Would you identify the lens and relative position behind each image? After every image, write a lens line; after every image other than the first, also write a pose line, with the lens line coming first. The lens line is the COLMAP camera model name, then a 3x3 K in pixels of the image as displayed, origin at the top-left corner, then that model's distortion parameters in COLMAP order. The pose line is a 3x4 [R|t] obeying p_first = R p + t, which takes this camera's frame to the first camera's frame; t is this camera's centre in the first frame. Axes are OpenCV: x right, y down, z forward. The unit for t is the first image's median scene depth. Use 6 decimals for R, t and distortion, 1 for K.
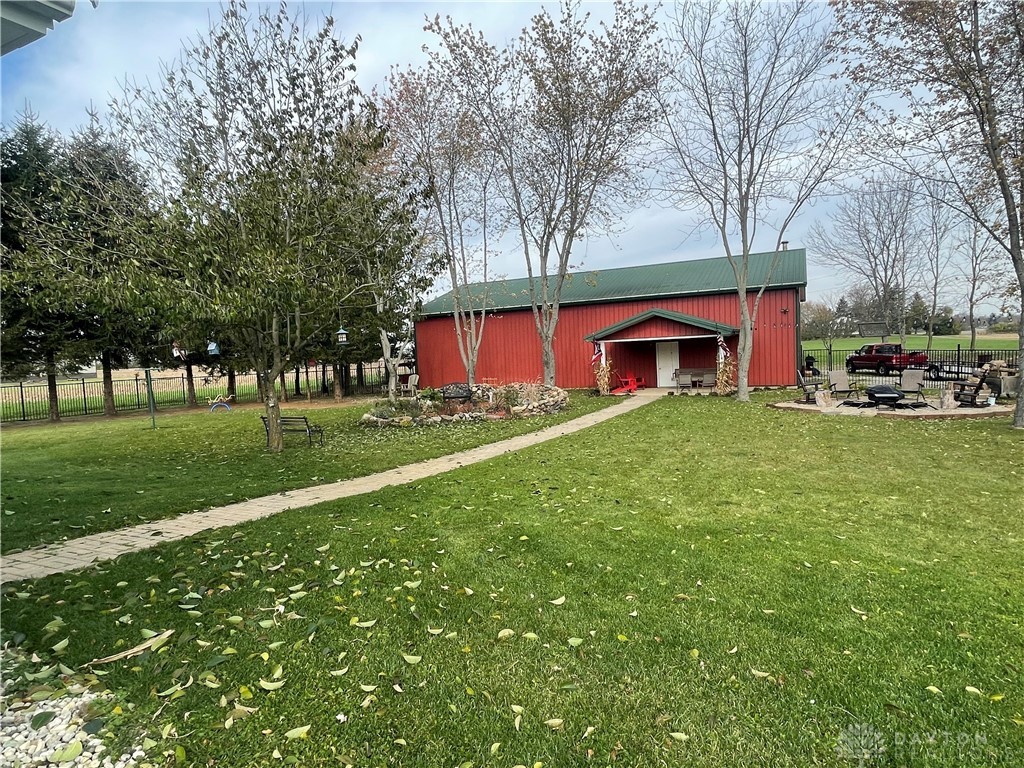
lens RADIAL K [[583.1, 0, 512.0], [0, 583.1, 384.0], [0, 0, 1]] dist [0.000144, 0.018898]
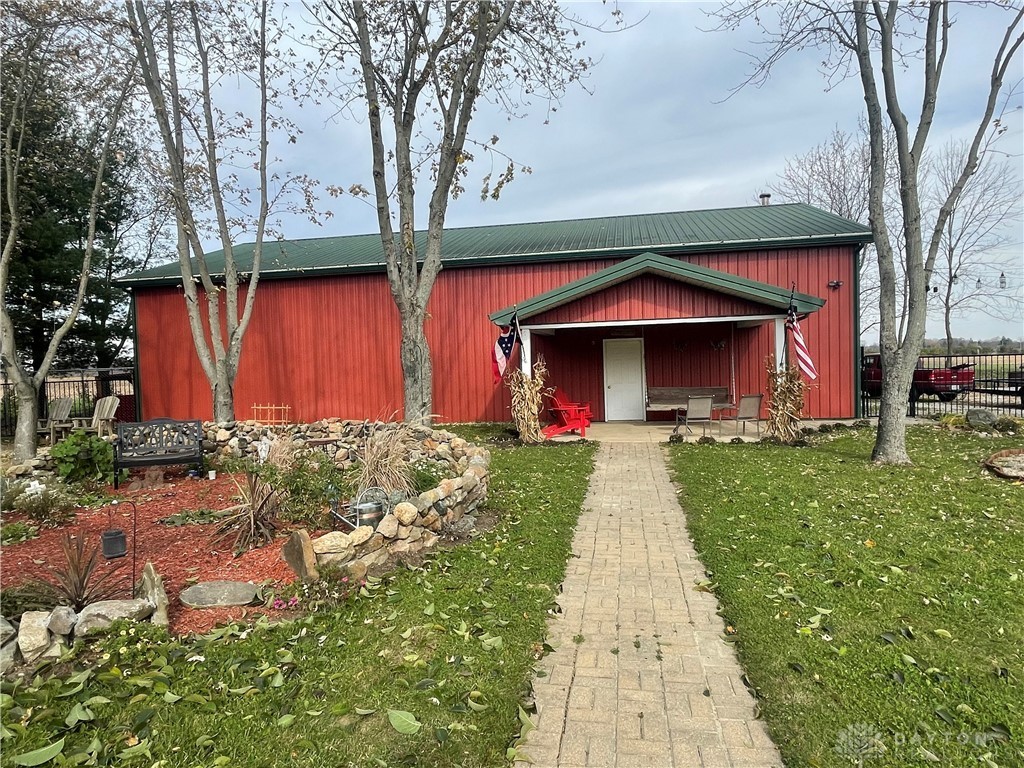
lens RADIAL K [[705.8, 0, 512.0], [0, 705.8, 384.0], [0, 0, 1]] dist [0.030223, 0.000725]
pose [[0.970179, 0.007667, 0.242270, 0.007063], [0.001183, 0.999338, -0.036366, -0.007449], [-0.242389, 0.035568, 0.969527, 0.508330]]
